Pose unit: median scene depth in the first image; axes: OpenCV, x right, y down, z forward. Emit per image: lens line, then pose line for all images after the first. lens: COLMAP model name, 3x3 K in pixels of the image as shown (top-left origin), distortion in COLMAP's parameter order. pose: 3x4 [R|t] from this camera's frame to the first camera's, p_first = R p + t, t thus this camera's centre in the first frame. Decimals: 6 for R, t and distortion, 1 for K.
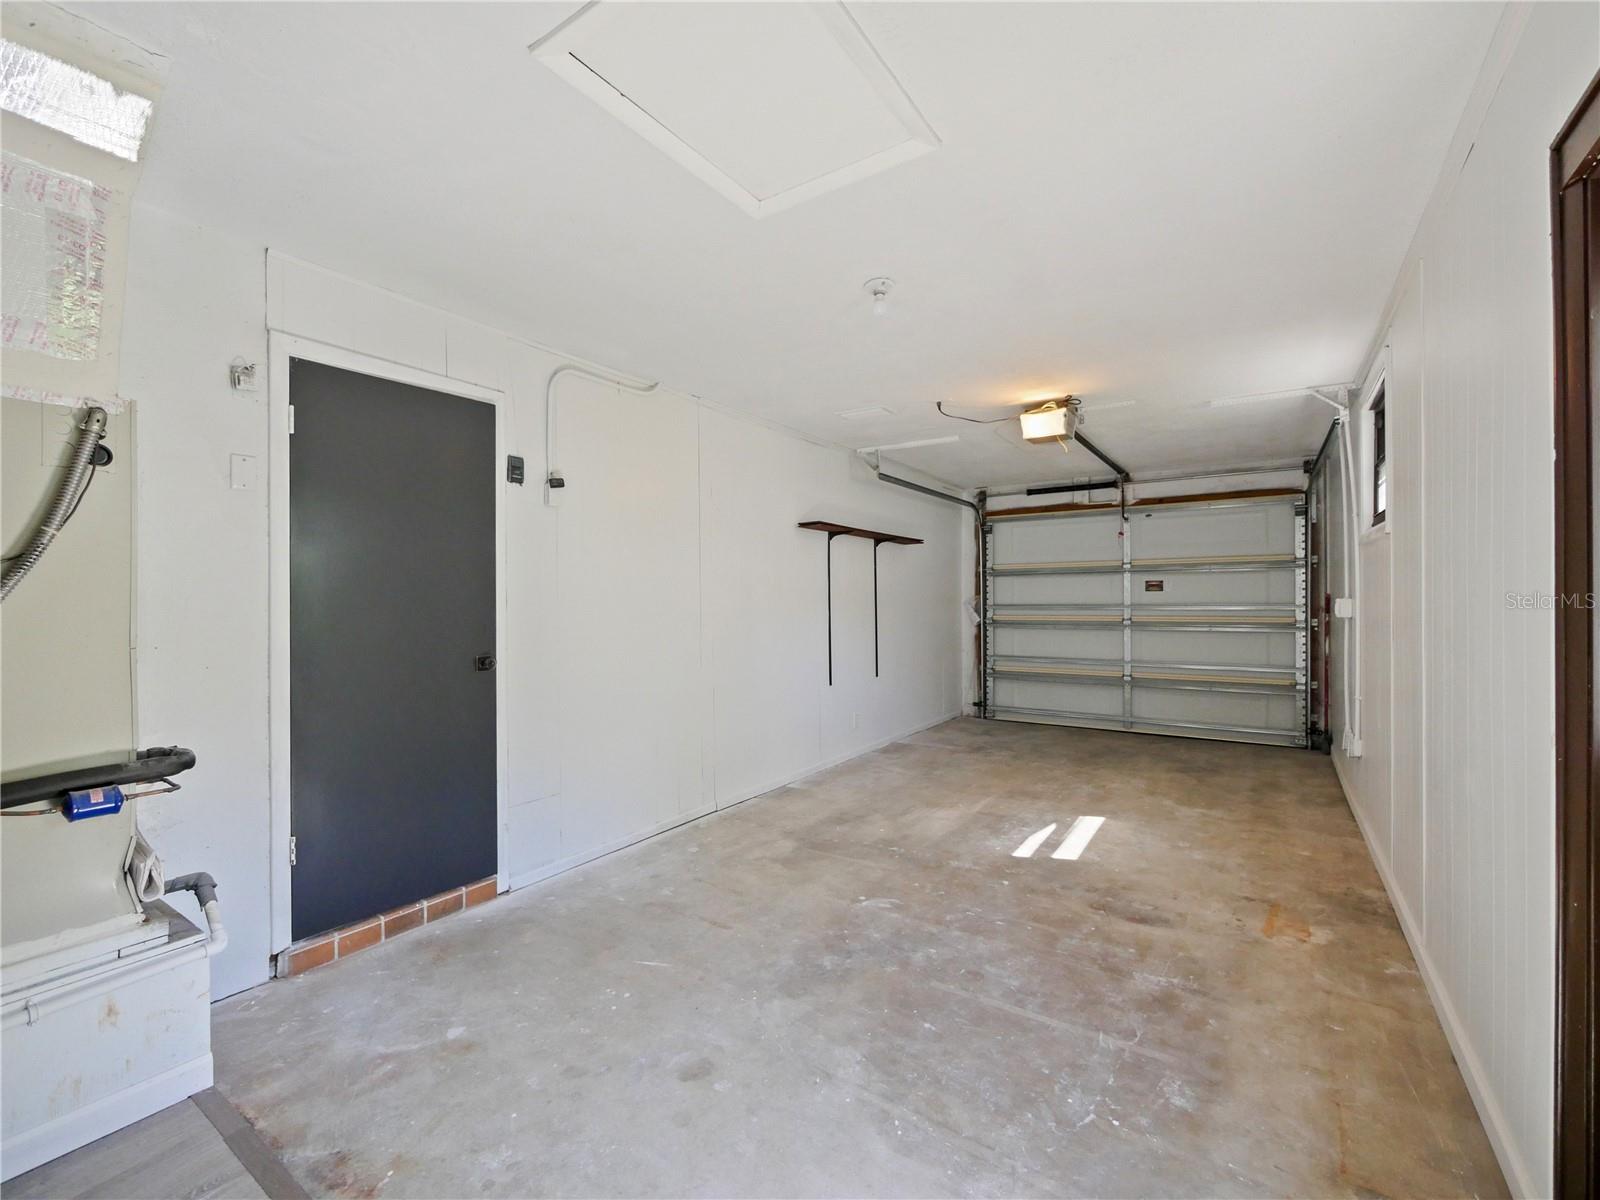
lens RADIAL K [[693.0, 0, 800.0], [0, 693.0, 600.0], [0, 0, 1]] dist [-0.004309, 0.000196]
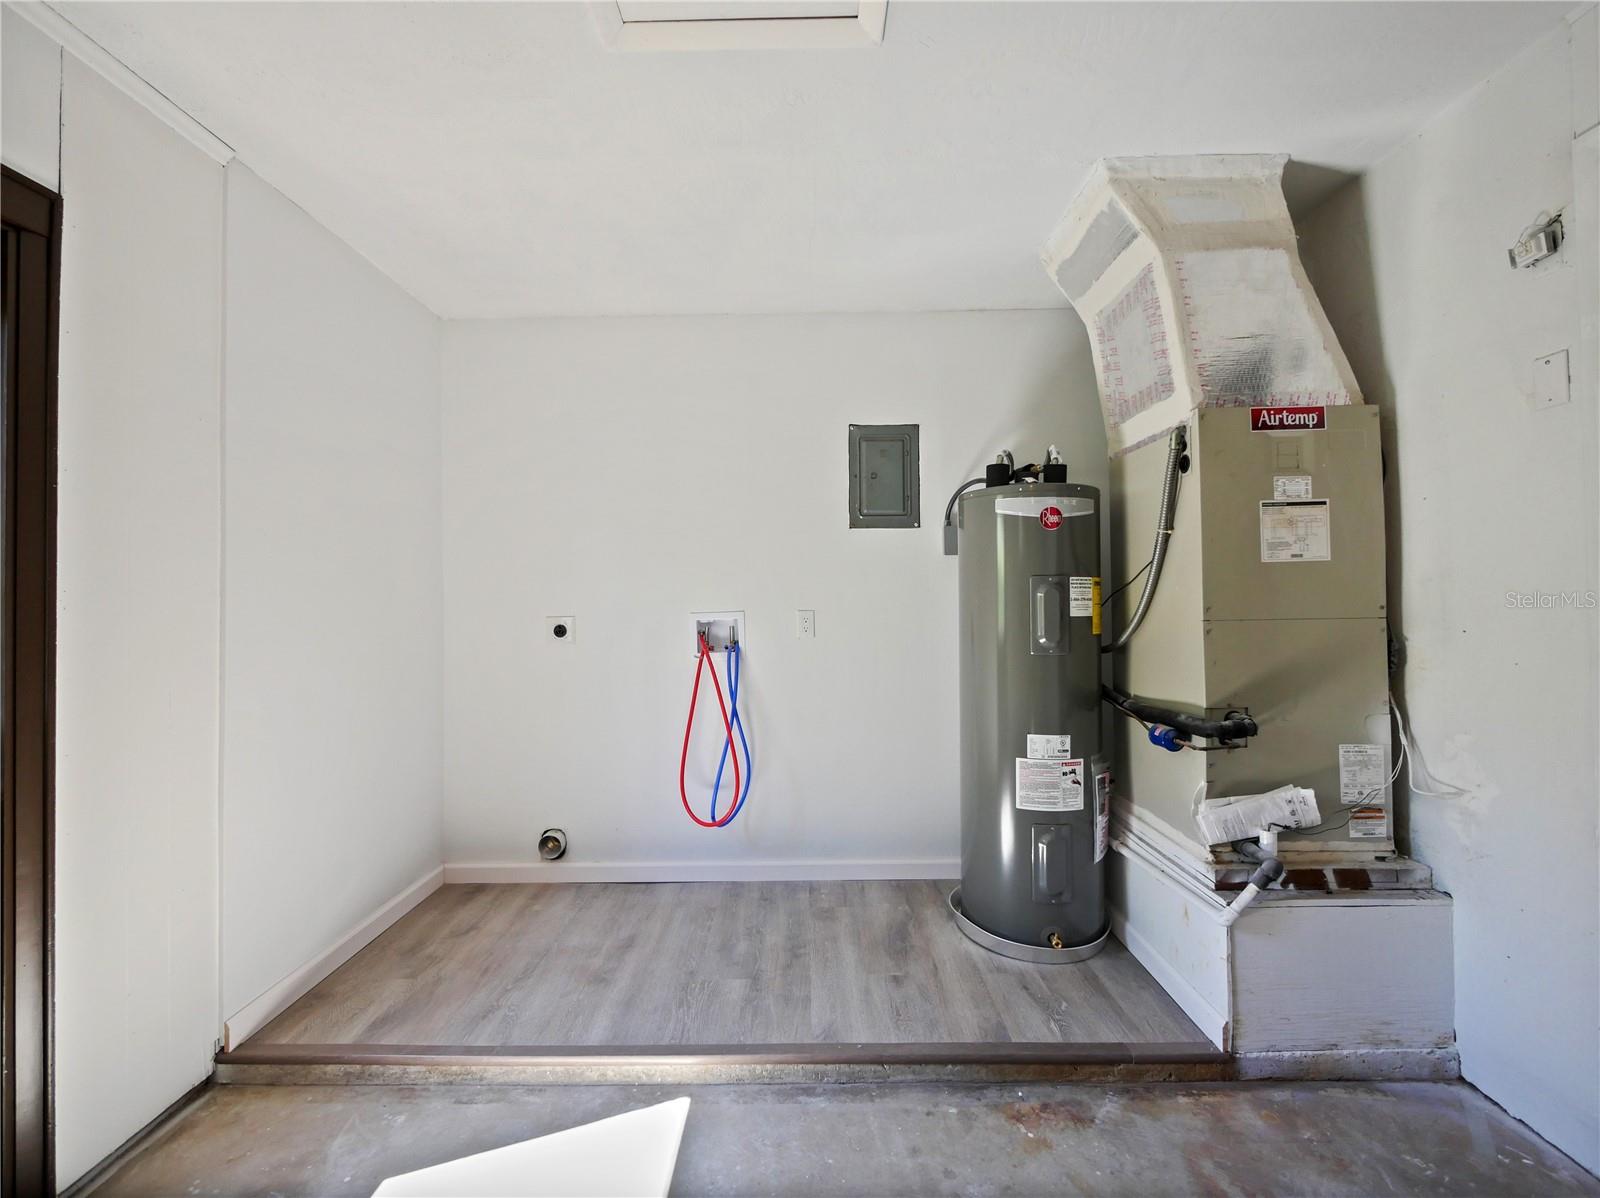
lens RADIAL K [[693.0, 0, 800.0], [0, 693.0, 599.0], [0, 0, 1]] dist [-0.004309, 0.000196]
pose [[-0.836596, 0.010980, -0.547711, 0.246236], [0.012937, 0.999916, 0.000286, 0.025328], [0.547668, -0.006847, -0.836668, 1.651237]]
